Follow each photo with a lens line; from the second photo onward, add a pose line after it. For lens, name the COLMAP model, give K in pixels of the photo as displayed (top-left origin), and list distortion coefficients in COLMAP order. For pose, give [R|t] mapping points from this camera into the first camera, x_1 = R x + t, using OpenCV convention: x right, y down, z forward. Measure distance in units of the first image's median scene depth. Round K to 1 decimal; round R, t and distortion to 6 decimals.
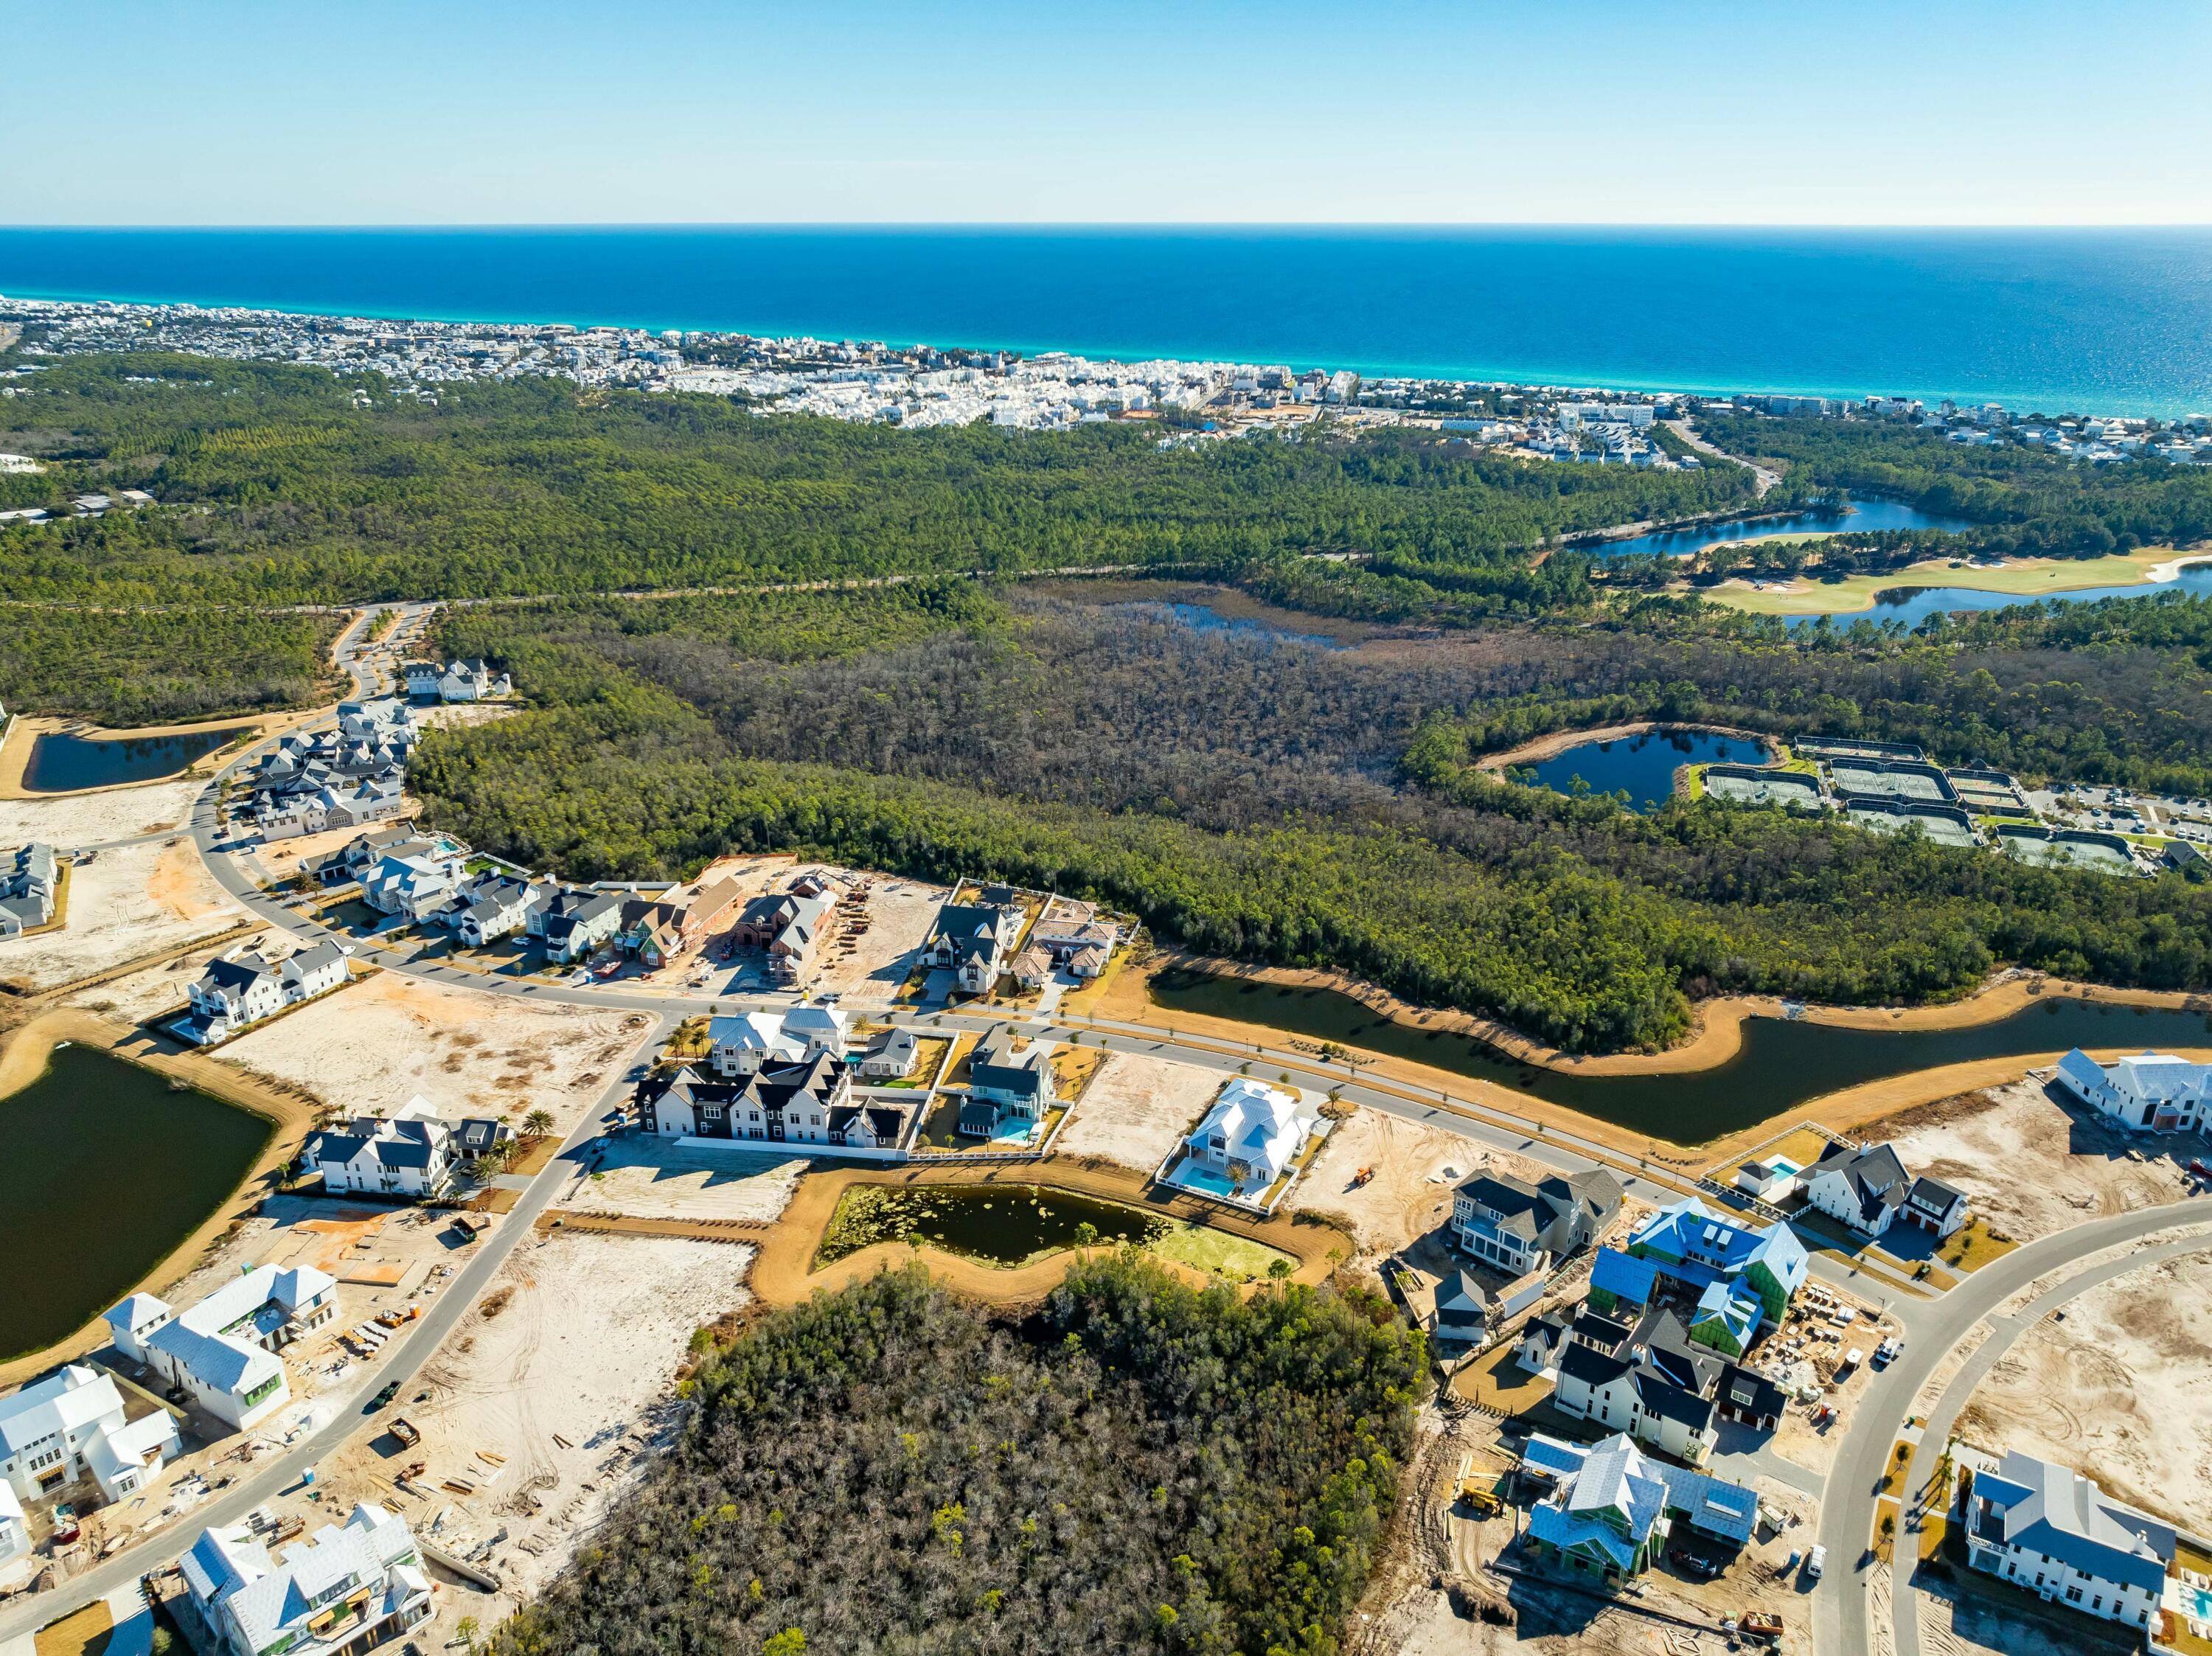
lens RADIAL K [[1553.6, 0, 1103.7], [0, 1553.6, 831.2], [0, 0, 1]] dist [0.002652, -0.011003]
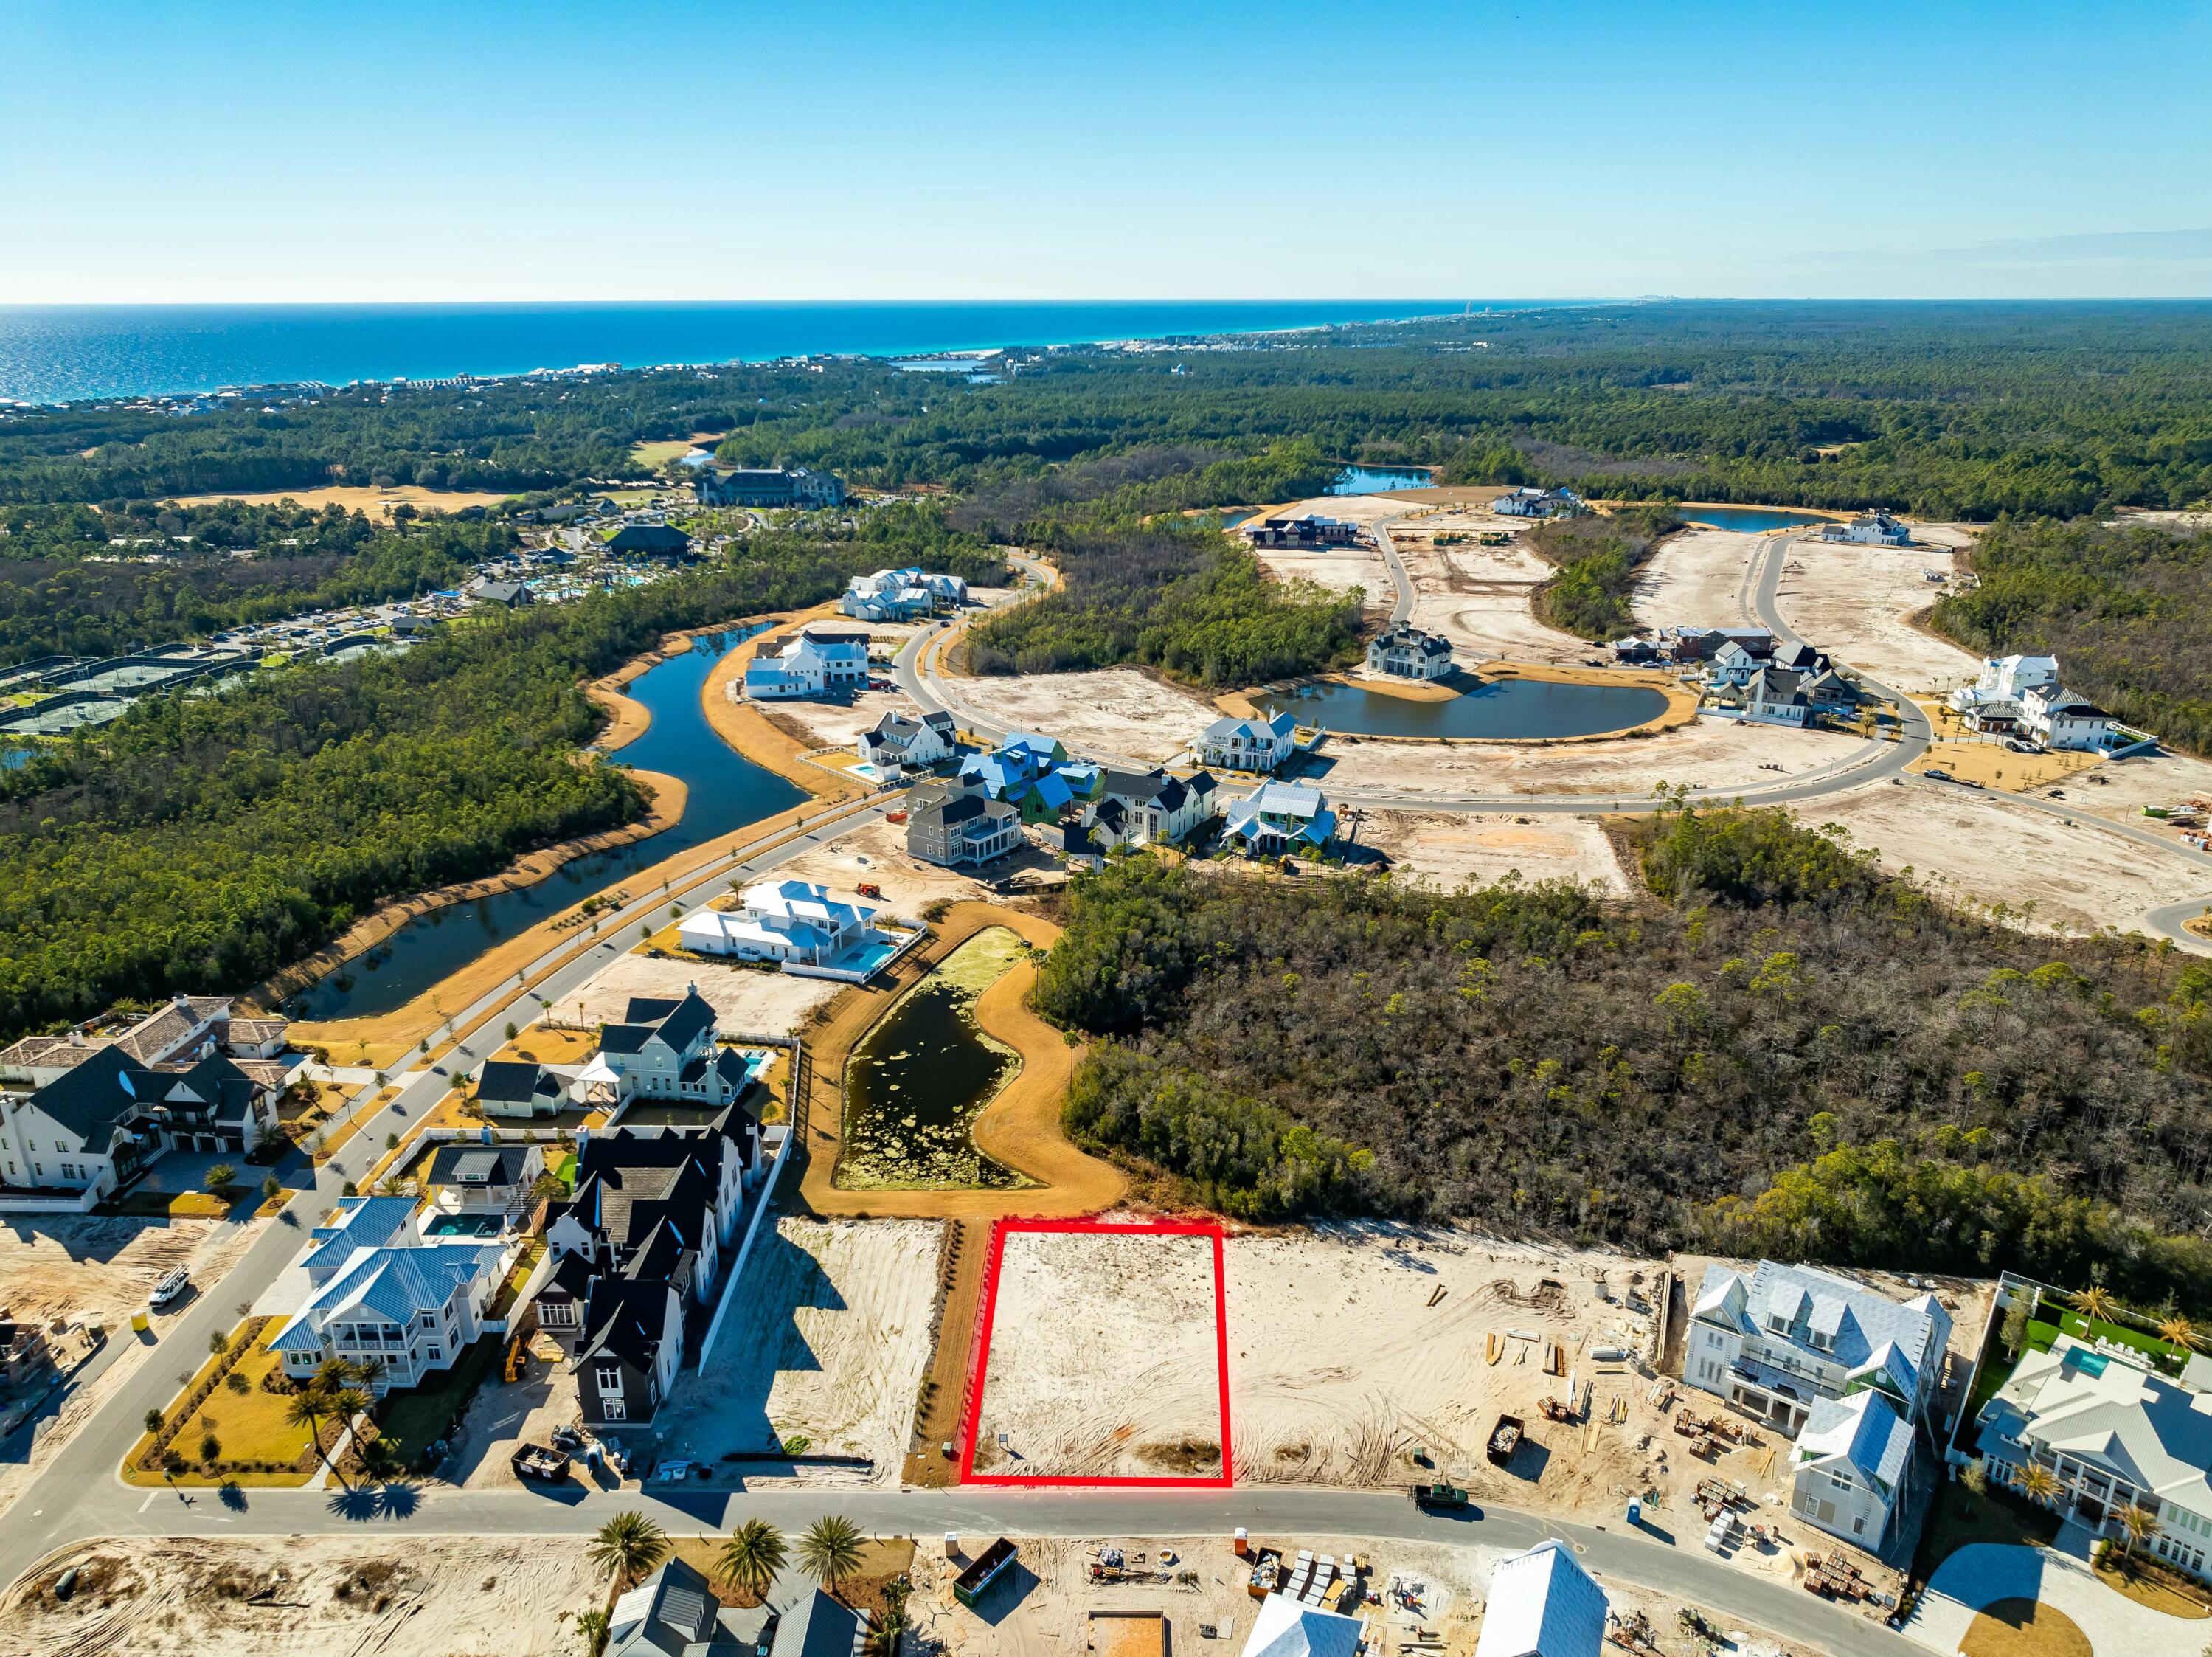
lens RADIAL K [[1559.3, 0, 1106.6], [0, 1559.3, 803.7], [0, 0, 1]] dist [0.004190, -0.007683]
pose [[-0.110935, -0.310056, 0.944224, -0.616234], [0.369879, 0.868955, 0.328797, -0.075498], [-0.922433, 0.385723, 0.018286, 0.663768]]
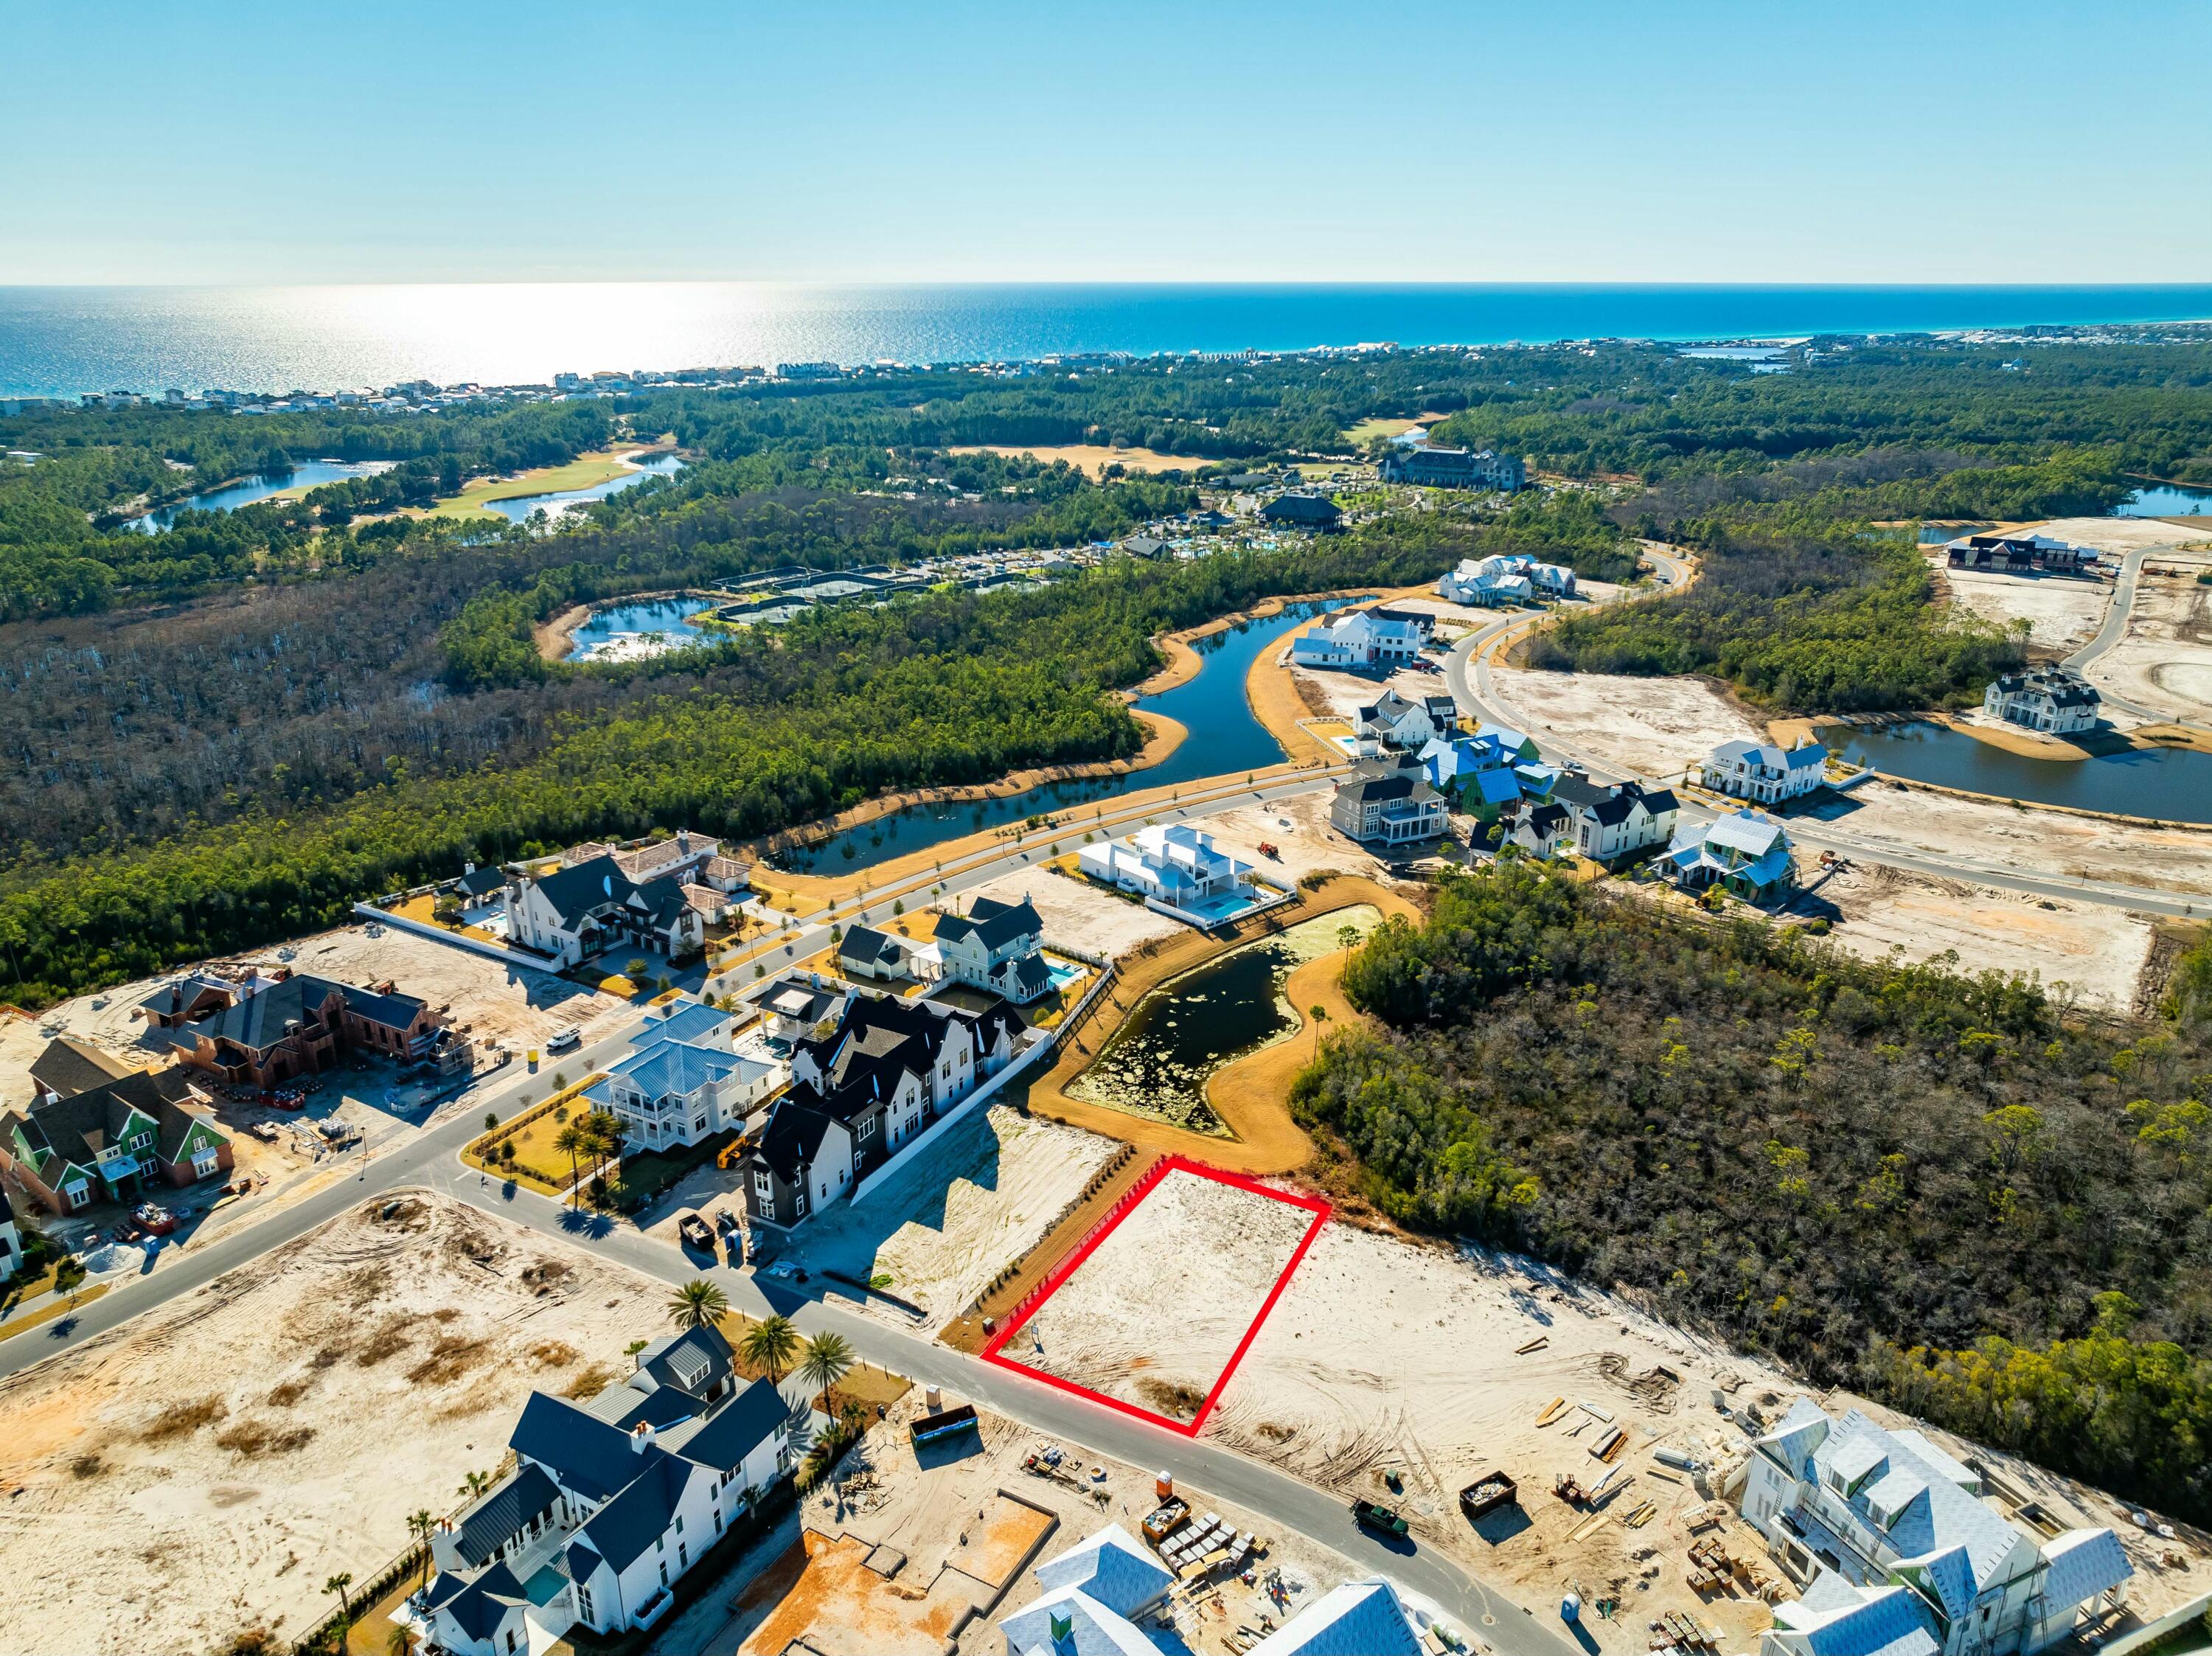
lens RADIAL K [[1542.2, 0, 1106.7], [0, 1542.2, 828.7], [0, 0, 1]] dist [0.009773, -0.023907]
pose [[0.376163, -0.313713, 0.871829, -0.609911], [0.343691, 0.921053, 0.183135, -0.010730], [-0.860452, 0.230752, 0.454286, 0.506299]]
